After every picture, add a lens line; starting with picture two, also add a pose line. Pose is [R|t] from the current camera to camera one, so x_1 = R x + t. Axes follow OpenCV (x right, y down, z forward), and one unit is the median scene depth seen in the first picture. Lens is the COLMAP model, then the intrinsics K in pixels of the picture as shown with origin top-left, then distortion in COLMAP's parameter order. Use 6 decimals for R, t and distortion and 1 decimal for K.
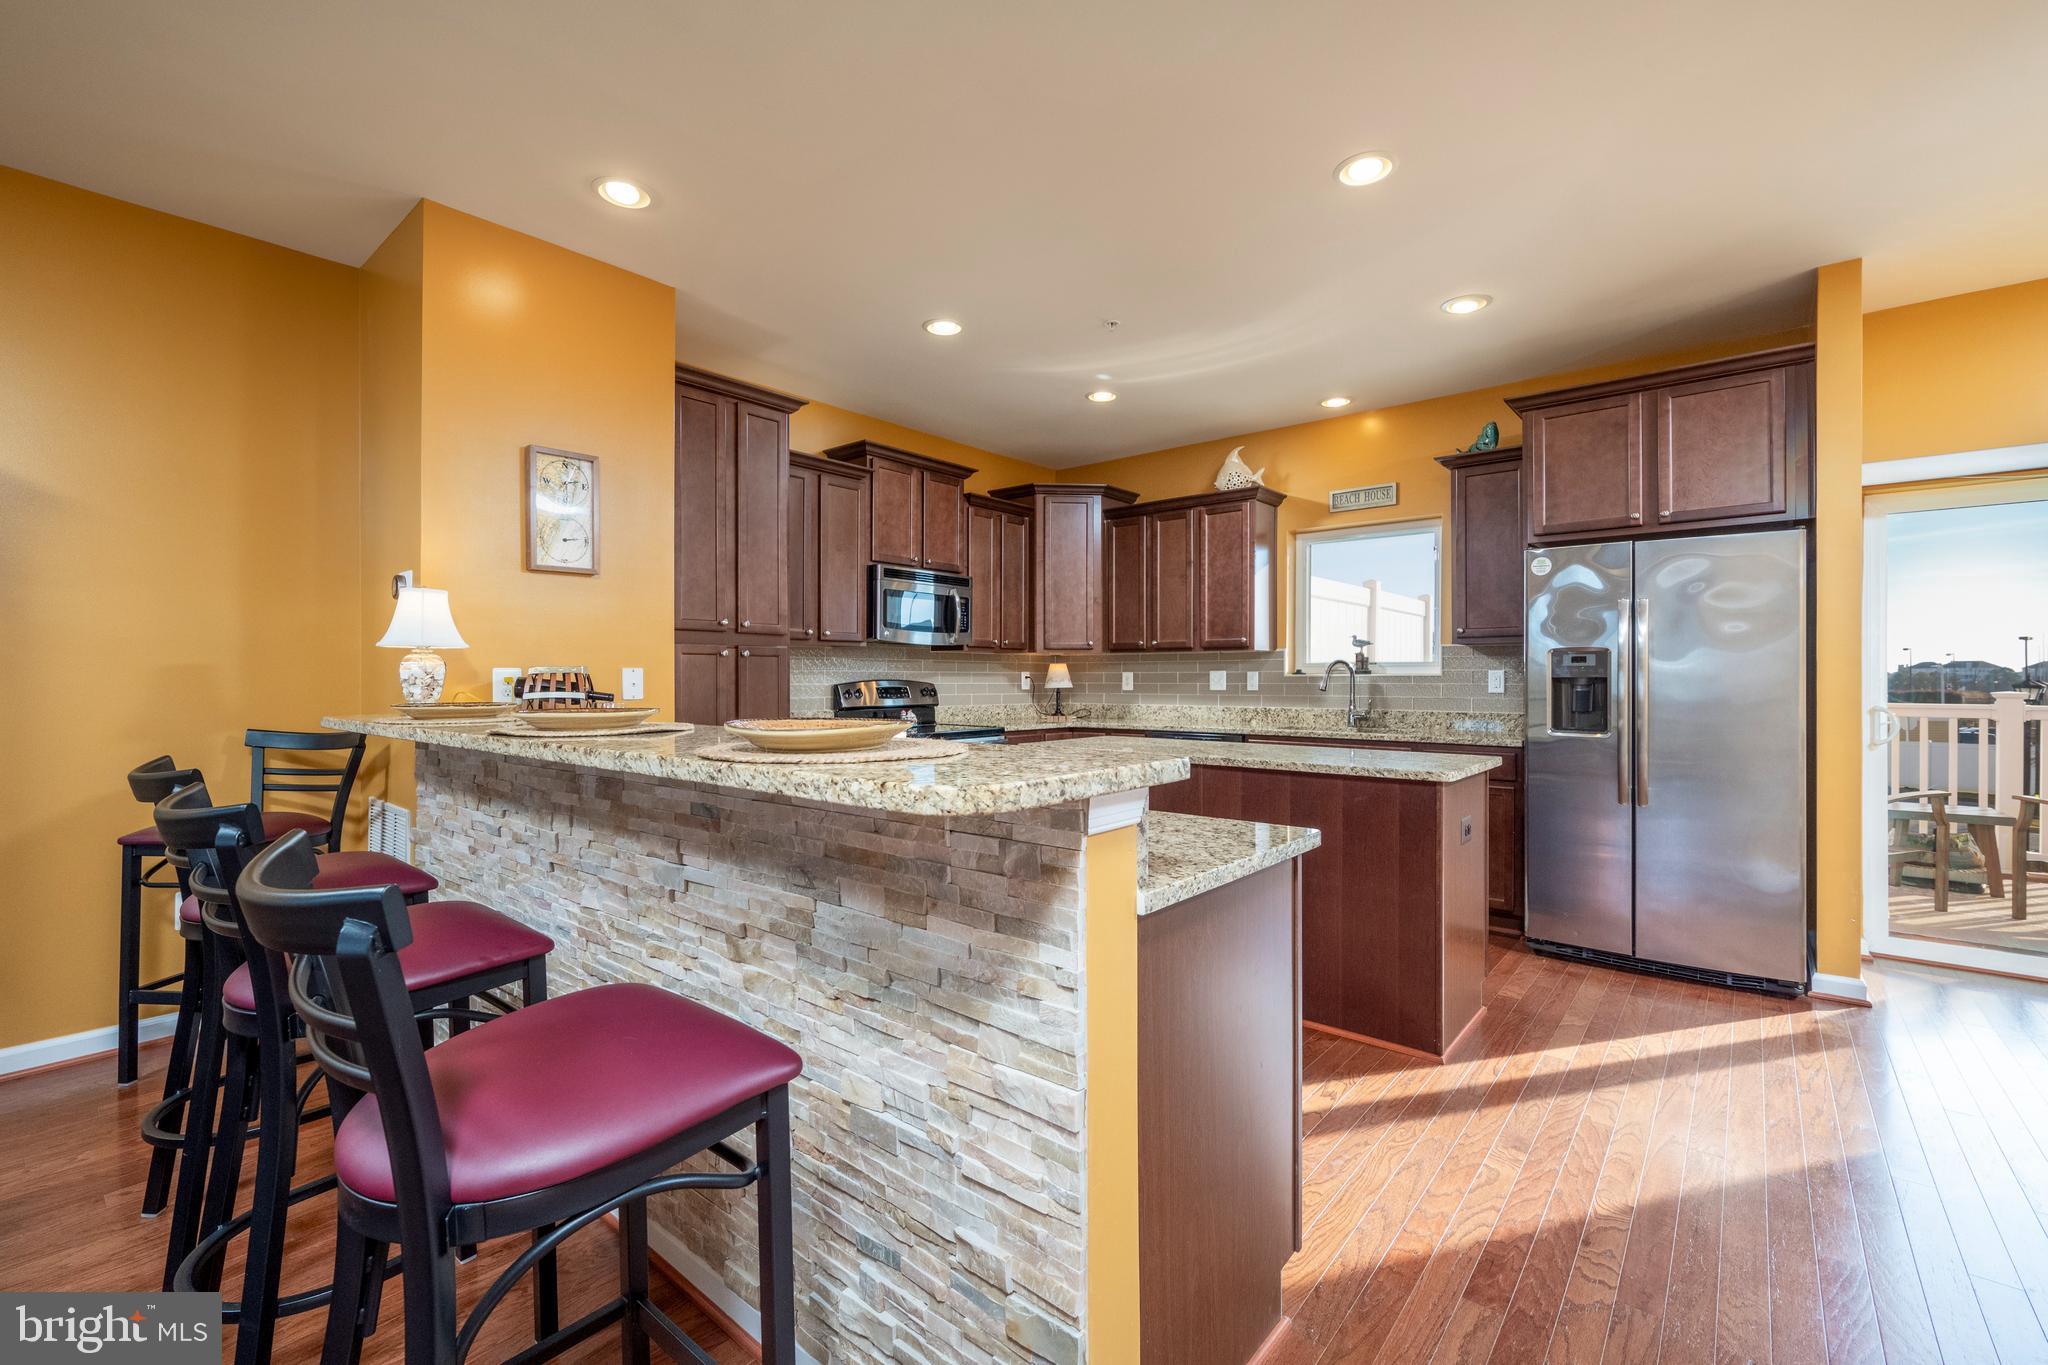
lens RADIAL K [[862.1, 0, 1029.2], [0, 862.1, 684.5], [0, 0, 1]] dist [-0.003756, 0.000030]
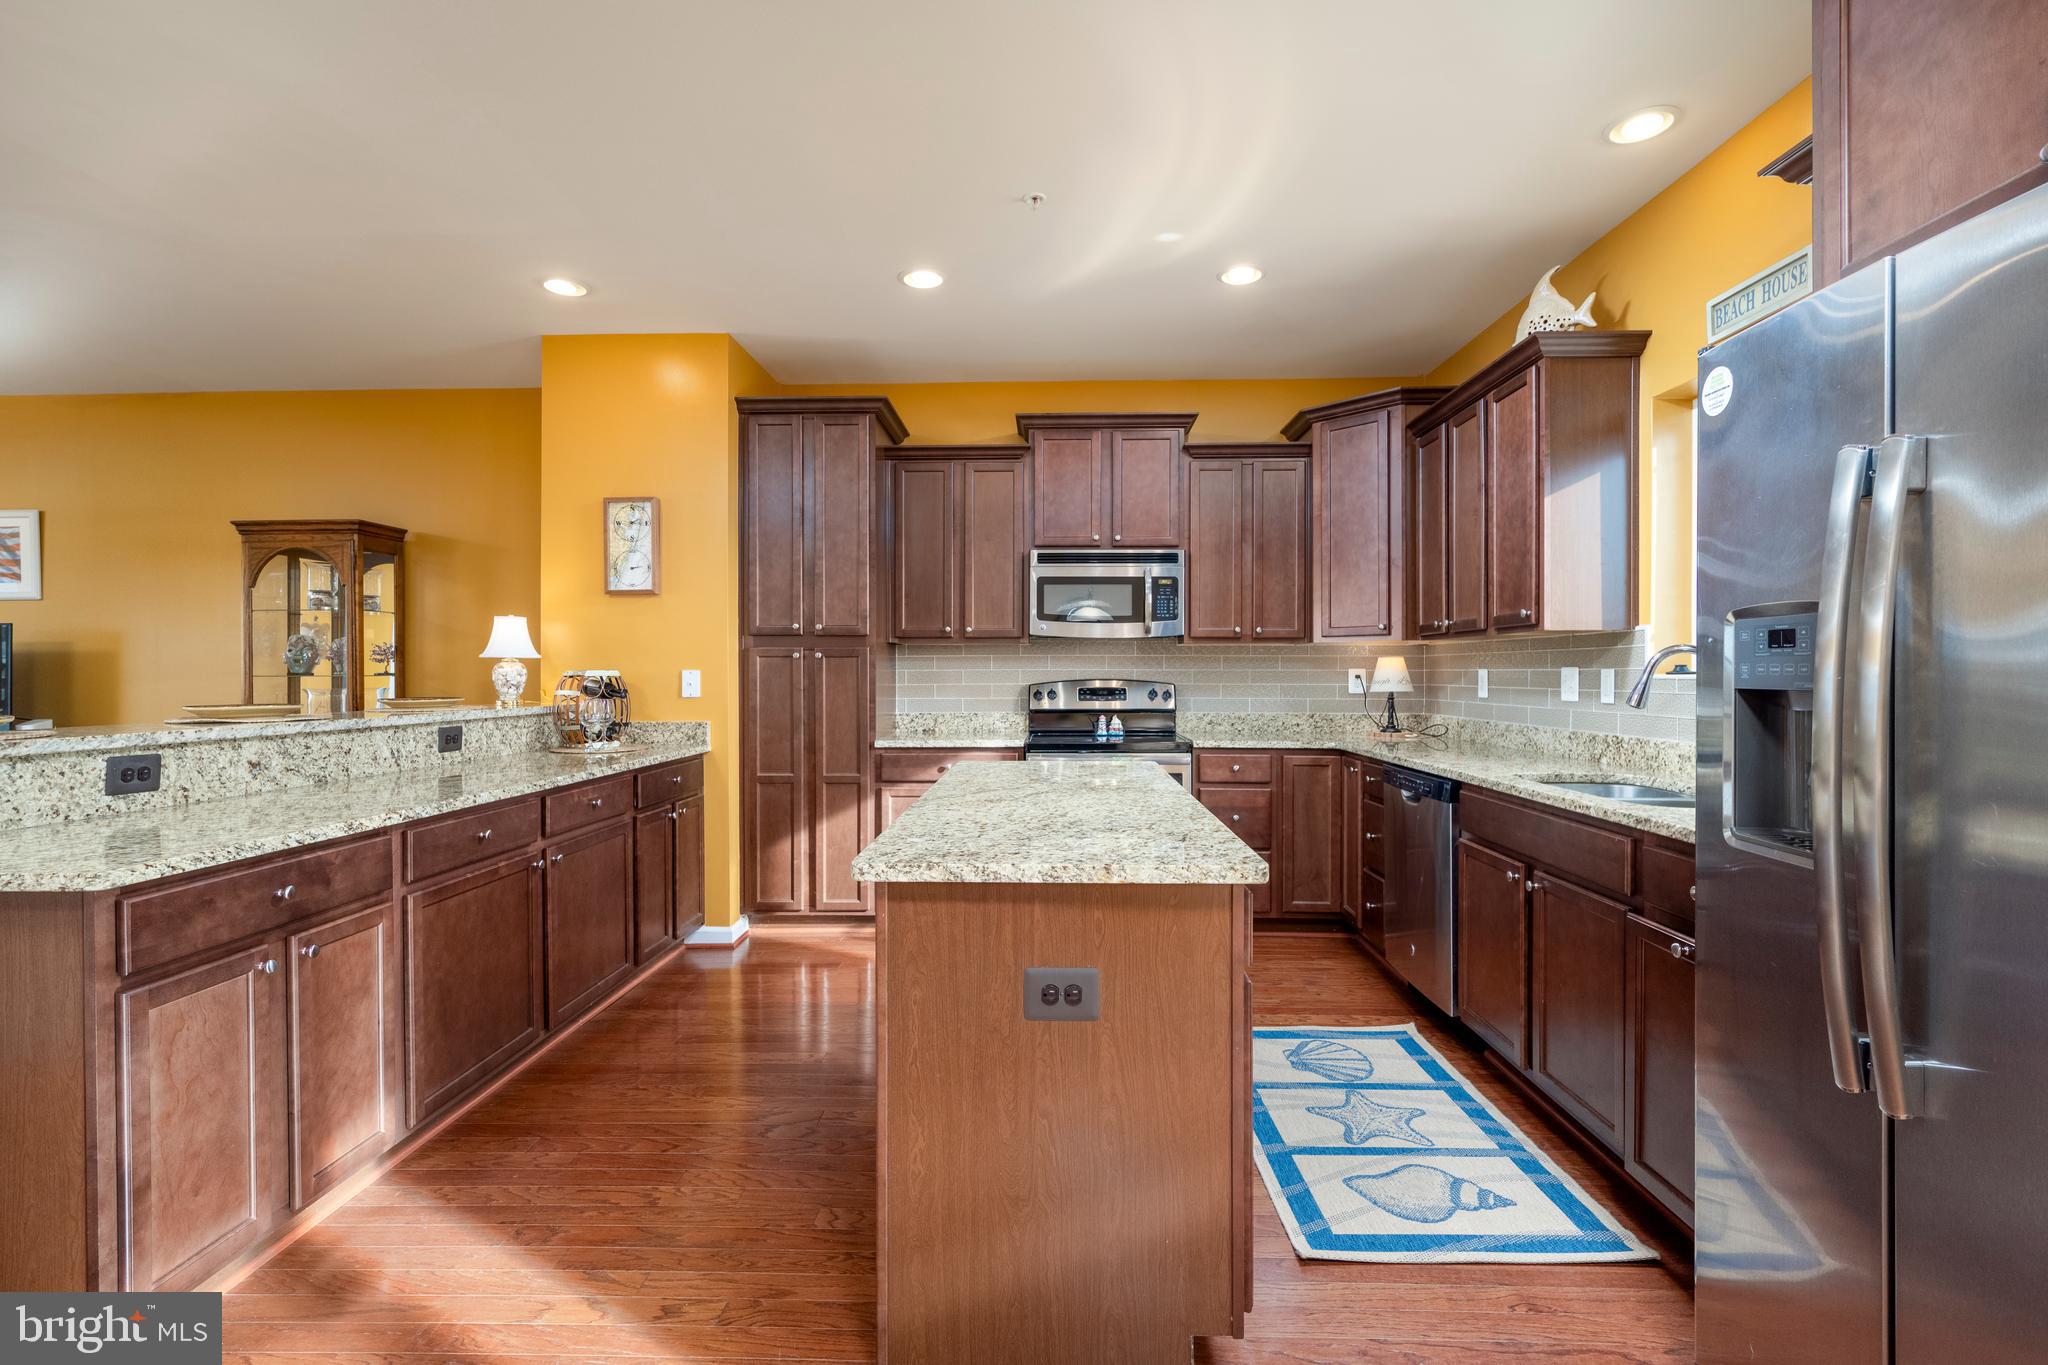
lens RADIAL K [[922.2, 0, 1032.0], [0, 922.2, 671.3], [0, 0, 1]] dist [0.000004, -0.000155]
pose [[0.618508, 0.001481, -0.785777, 0.564670], [-0.006456, 0.999974, -0.003197, -0.011421], [0.785752, 0.007050, 0.618502, 0.408586]]
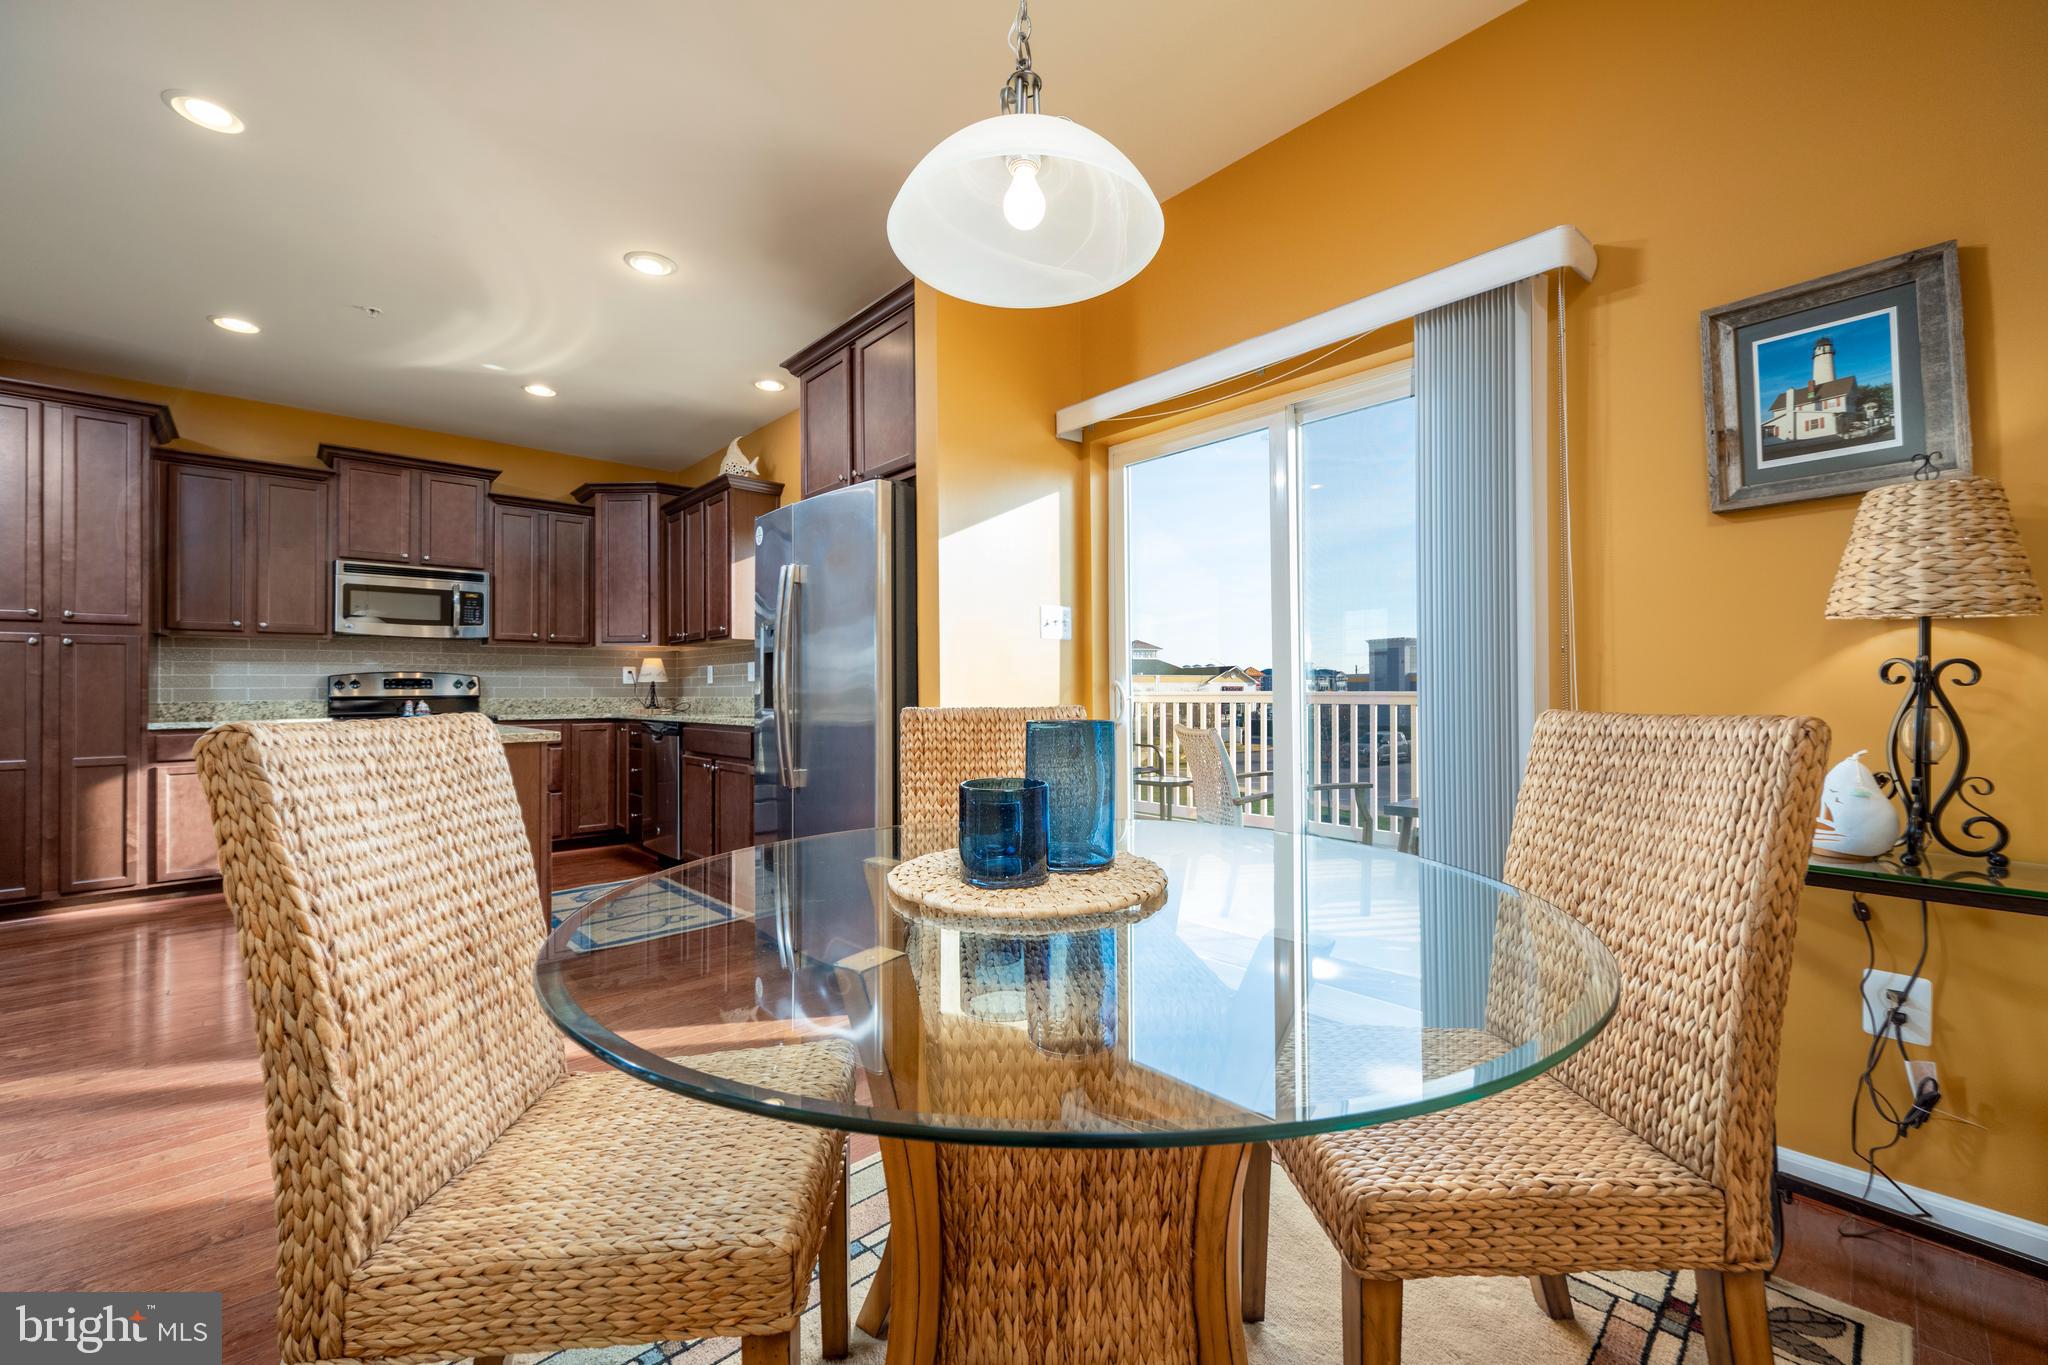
lens RADIAL K [[829.7, 0, 1035.5], [0, 829.7, 682.8], [0, 0, 1]] dist [0.001490, 0.000885]
pose [[0.991461, -0.004443, -0.130330, 0.791926], [0.002211, 0.999849, -0.017262, 0.029166], [0.130387, 0.016826, 0.991320, 0.106625]]
